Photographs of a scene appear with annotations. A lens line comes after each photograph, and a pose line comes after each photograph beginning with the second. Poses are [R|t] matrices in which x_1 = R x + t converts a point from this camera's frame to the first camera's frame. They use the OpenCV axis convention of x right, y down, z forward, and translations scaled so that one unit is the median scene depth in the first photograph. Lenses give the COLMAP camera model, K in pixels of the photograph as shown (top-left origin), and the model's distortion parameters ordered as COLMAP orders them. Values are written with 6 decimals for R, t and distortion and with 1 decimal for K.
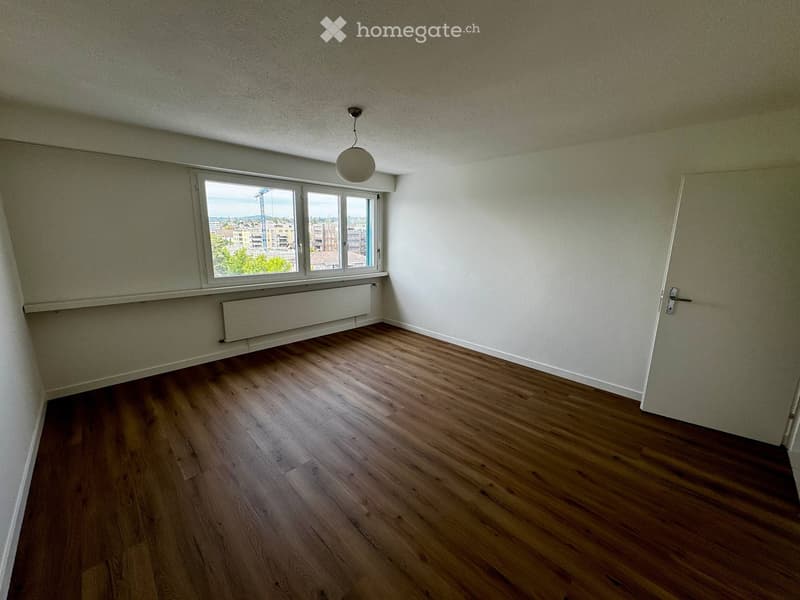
lens RADIAL K [[321.7, 0, 400.0], [0, 321.7, 300.0], [0, 0, 1]] dist [-0.001934, -0.000070]
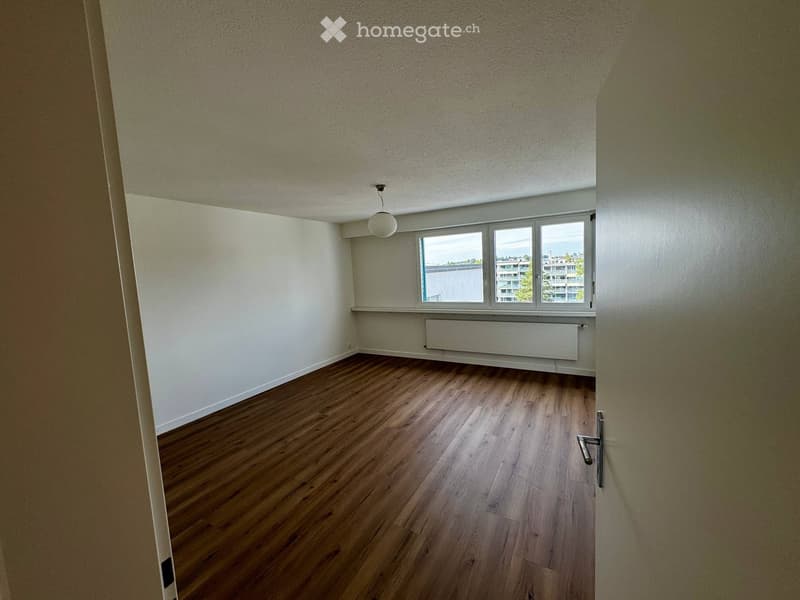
lens RADIAL K [[321.7, 0, 400.0], [0, 321.7, 300.0], [0, 0, 1]] dist [-0.001934, -0.000070]
pose [[0.279169, 0.064499, -0.958074, 0.792479], [-0.138806, 0.989973, 0.026200, -0.100703], [0.950157, 0.125672, 0.285322, 0.475286]]
